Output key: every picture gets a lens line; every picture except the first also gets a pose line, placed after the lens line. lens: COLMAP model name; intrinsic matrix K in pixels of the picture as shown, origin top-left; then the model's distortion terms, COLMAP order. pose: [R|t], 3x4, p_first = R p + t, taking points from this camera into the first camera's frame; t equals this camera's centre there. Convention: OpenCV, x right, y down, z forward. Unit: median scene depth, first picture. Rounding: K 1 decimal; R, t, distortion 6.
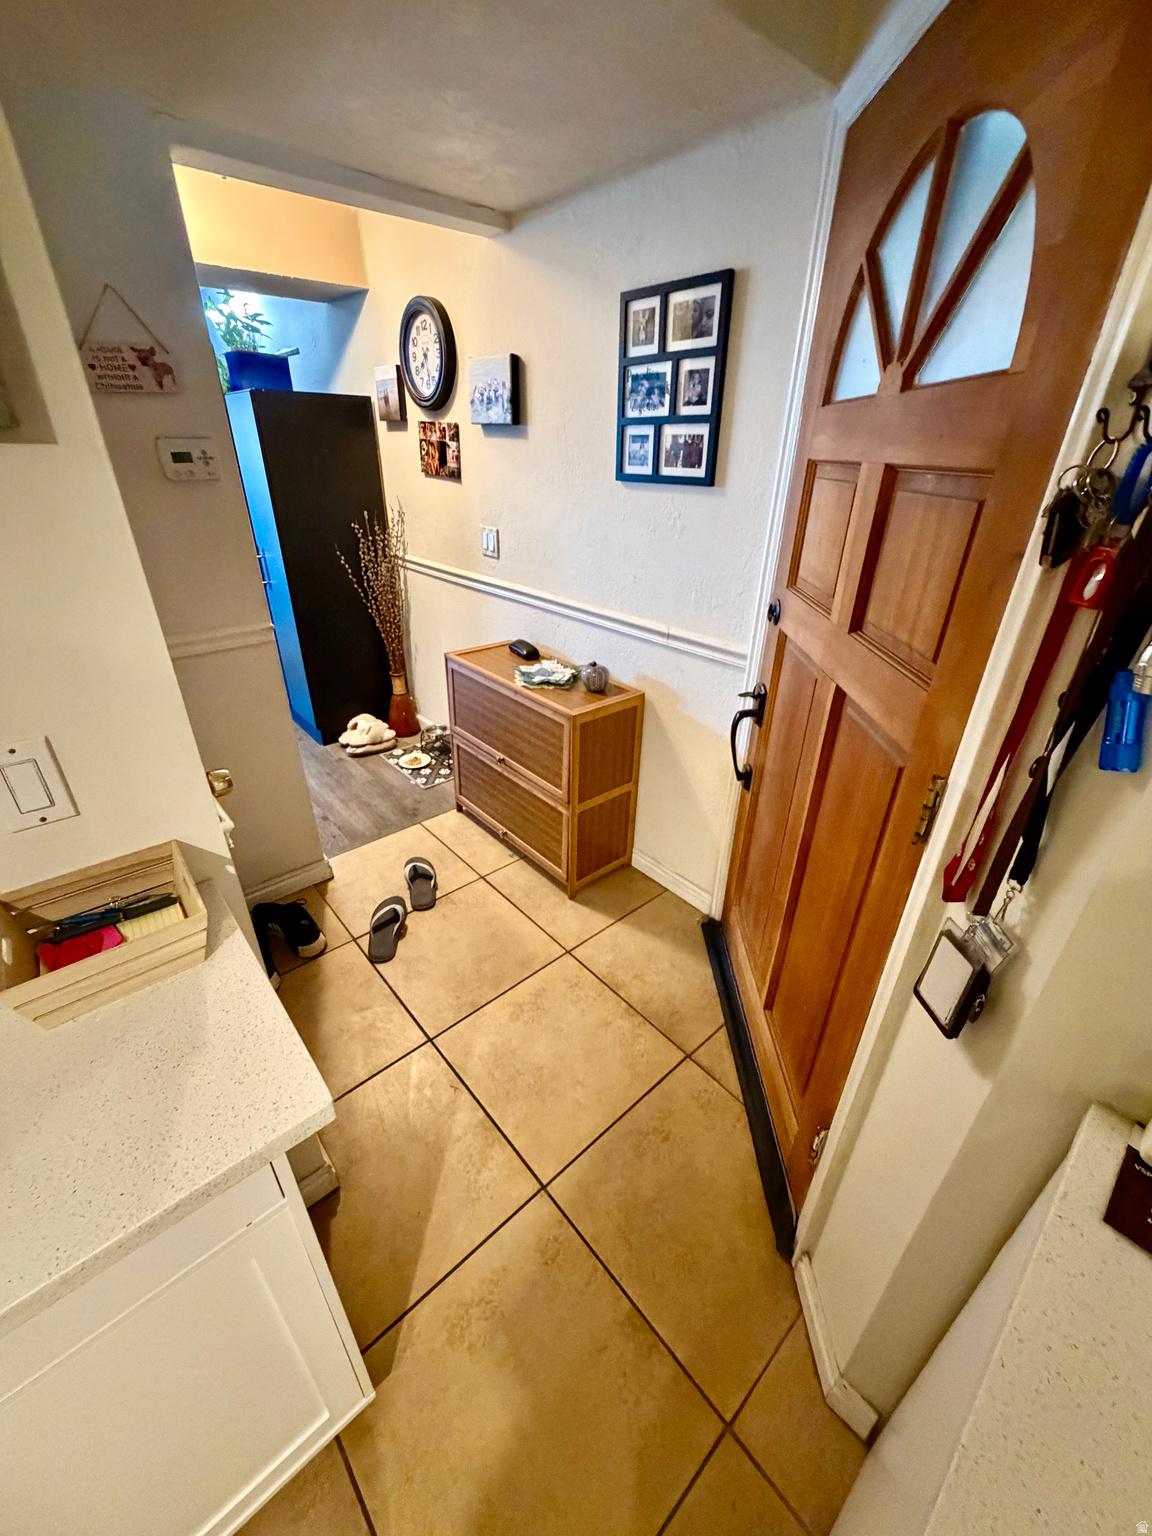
lens RADIAL K [[613.5, 0, 577.0], [0, 613.5, 771.5], [0, 0, 1]] dist [0.000446, 0.000418]
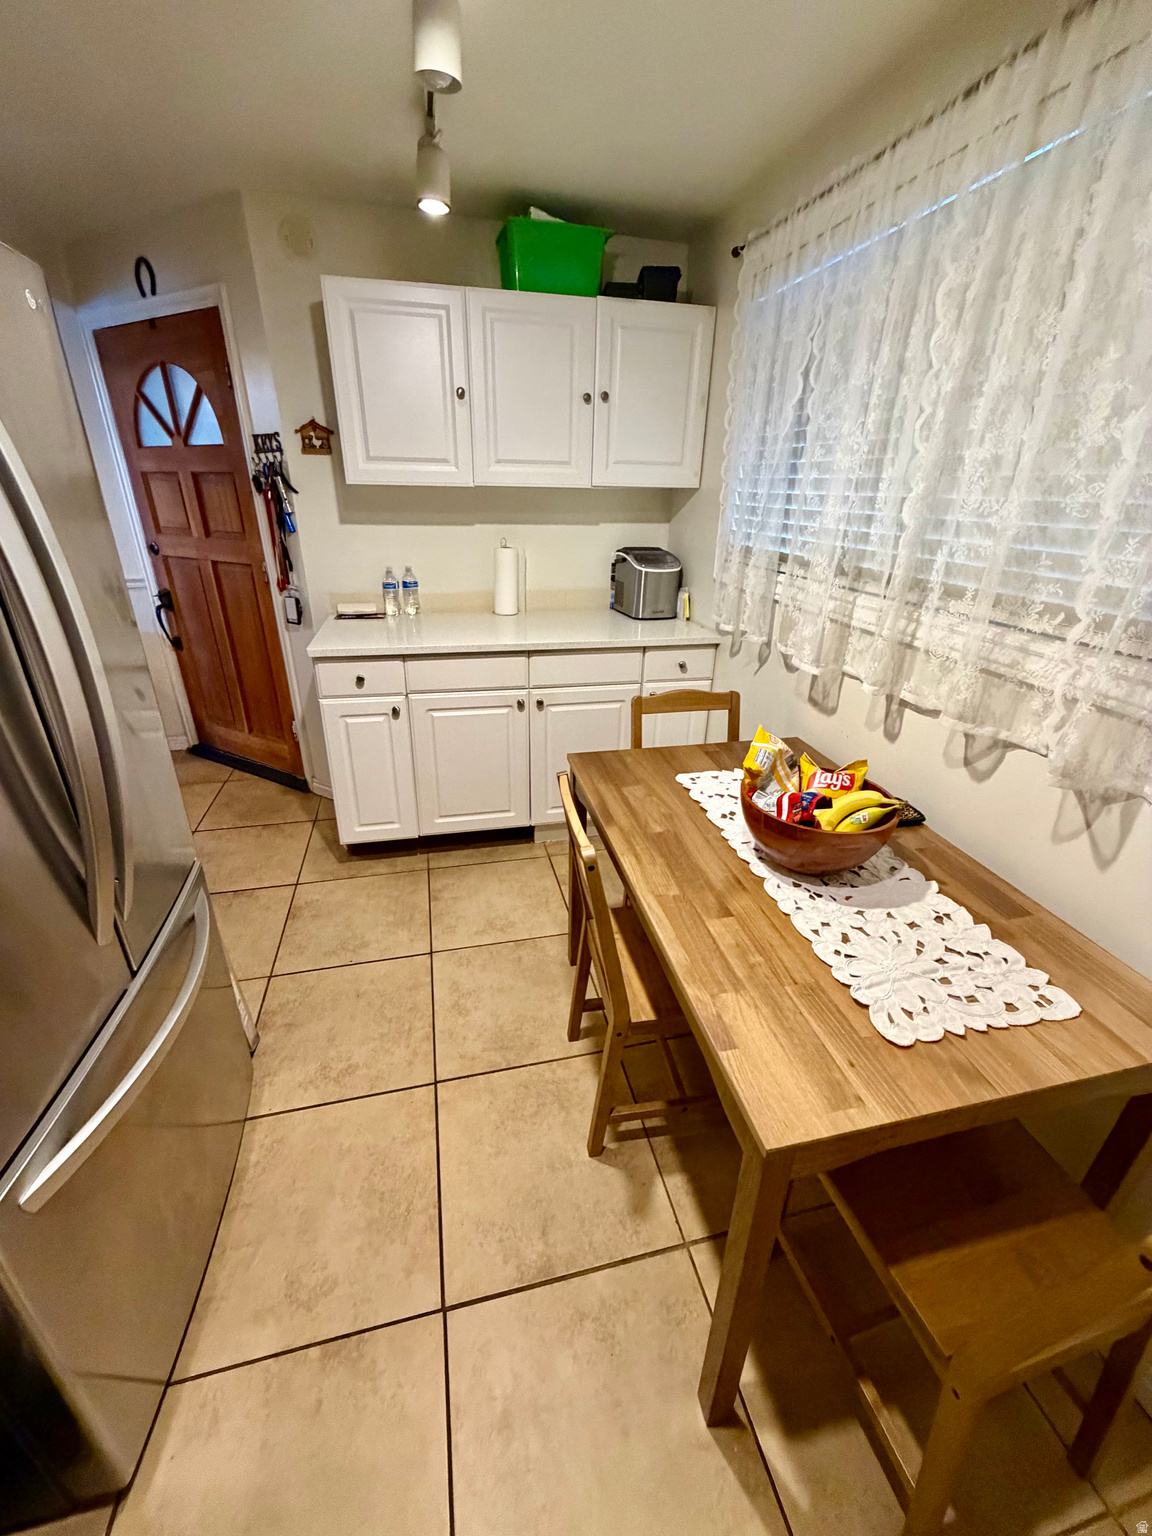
lens RADIAL K [[613.5, 0, 580.9], [0, 613.5, 765.6], [0, 0, 1]] dist [0.000446, 0.000418]
pose [[0.469102, -0.373839, 0.800118, -1.562843], [0.407515, 0.895397, 0.179433, 1.024080], [-0.783502, 0.241887, 0.572377, -1.860214]]
